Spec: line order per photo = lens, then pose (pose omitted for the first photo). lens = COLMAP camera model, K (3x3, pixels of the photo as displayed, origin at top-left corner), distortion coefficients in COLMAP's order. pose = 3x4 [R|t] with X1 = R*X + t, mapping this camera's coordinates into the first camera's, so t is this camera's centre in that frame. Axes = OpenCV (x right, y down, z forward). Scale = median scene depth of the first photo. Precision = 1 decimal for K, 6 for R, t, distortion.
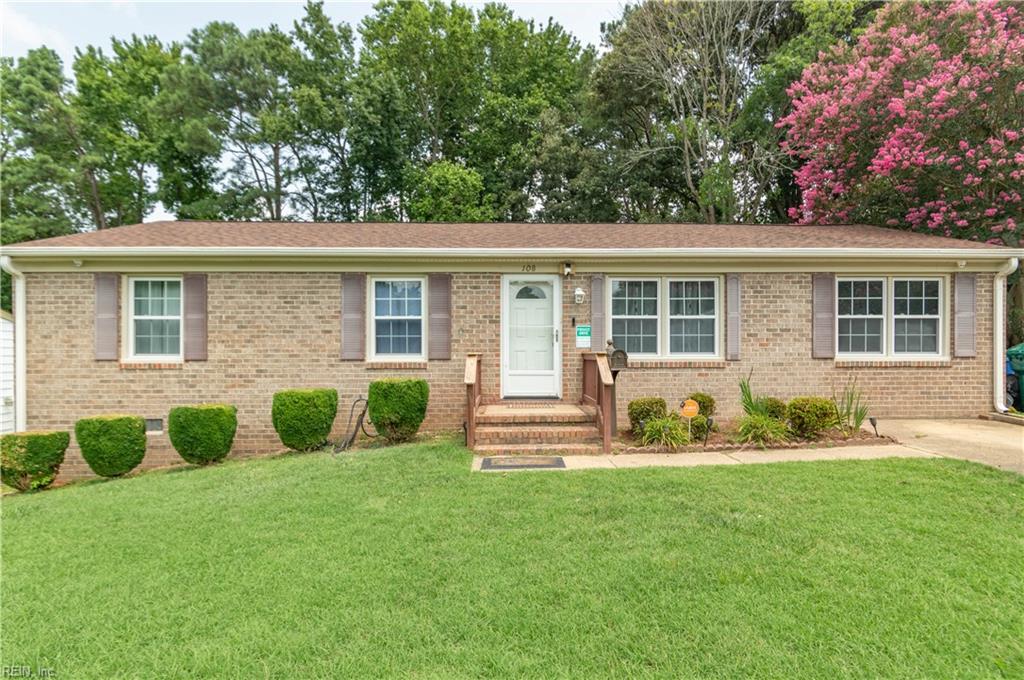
lens RADIAL K [[525.8, 0, 515.1], [0, 525.8, 346.3], [0, 0, 1]] dist [0.022227, -0.031042]
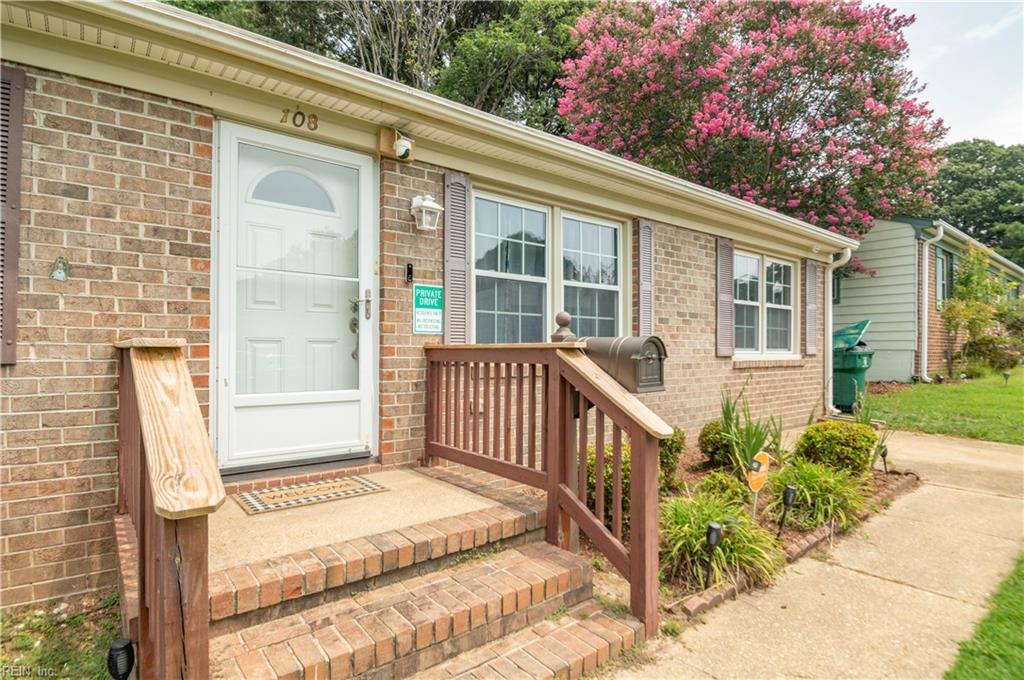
lens RADIAL K [[525.8, 0, 515.1], [0, 525.8, 346.3], [0, 0, 1]] dist [0.022227, -0.031042]
pose [[0.790435, 0.008893, 0.612482, -0.081012], [-0.002796, 0.999937, -0.010910, 0.016903], [-0.612540, 0.006911, 0.790410, 0.607553]]
